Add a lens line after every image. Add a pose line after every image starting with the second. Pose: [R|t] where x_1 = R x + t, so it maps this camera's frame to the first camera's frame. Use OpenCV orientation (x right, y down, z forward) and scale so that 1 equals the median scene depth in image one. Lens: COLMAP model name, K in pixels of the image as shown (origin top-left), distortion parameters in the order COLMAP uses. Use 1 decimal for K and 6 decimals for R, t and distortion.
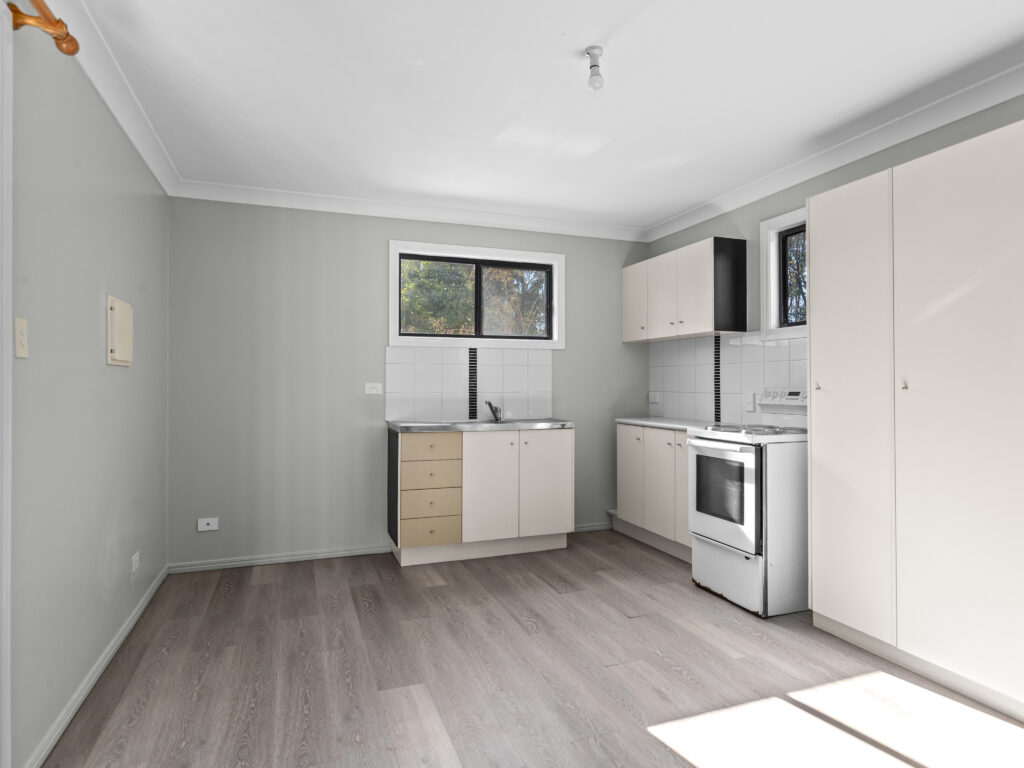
lens RADIAL K [[587.8, 0, 516.6], [0, 587.8, 380.2], [0, 0, 1]] dist [0.000918, -0.000538]
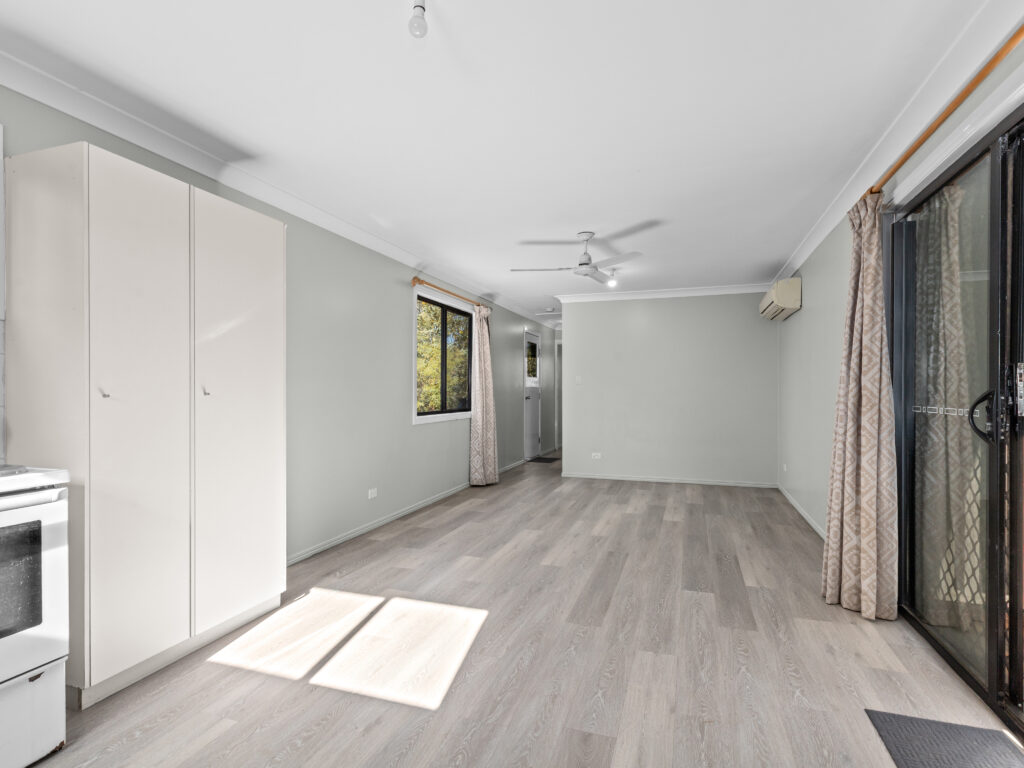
lens RADIAL K [[524.0, 0, 512.3], [0, 524.0, 388.3], [0, 0, 1]] dist [0.001579, 0.000441]
pose [[-0.771871, 0.005157, 0.635758, -0.257347], [-0.001379, 0.999951, -0.009785, 0.007399], [-0.635777, -0.008429, -0.771827, 0.860085]]
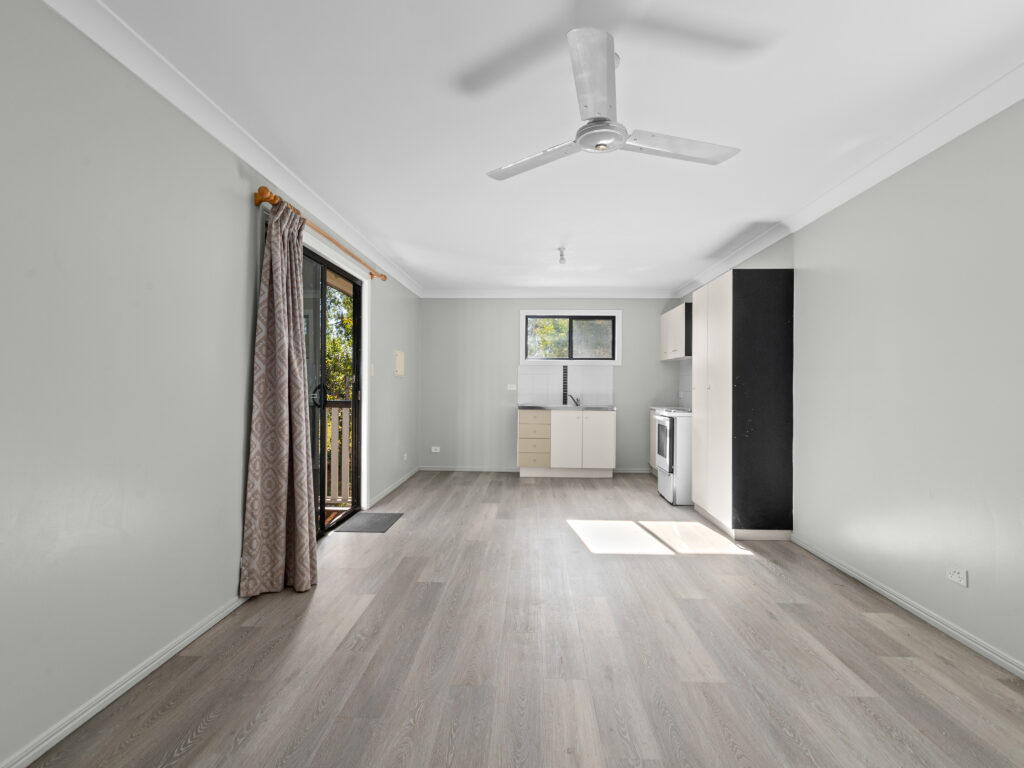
lens RADIAL K [[524.0, 0, 512.3], [0, 524.0, 388.3], [0, 0, 1]] dist [0.001579, 0.000441]
pose [[0.921136, 0.011925, -0.389059, 0.458761], [-0.007844, 0.999896, 0.012076, -0.003283], [0.389162, -0.008072, 0.921134, -0.629220]]
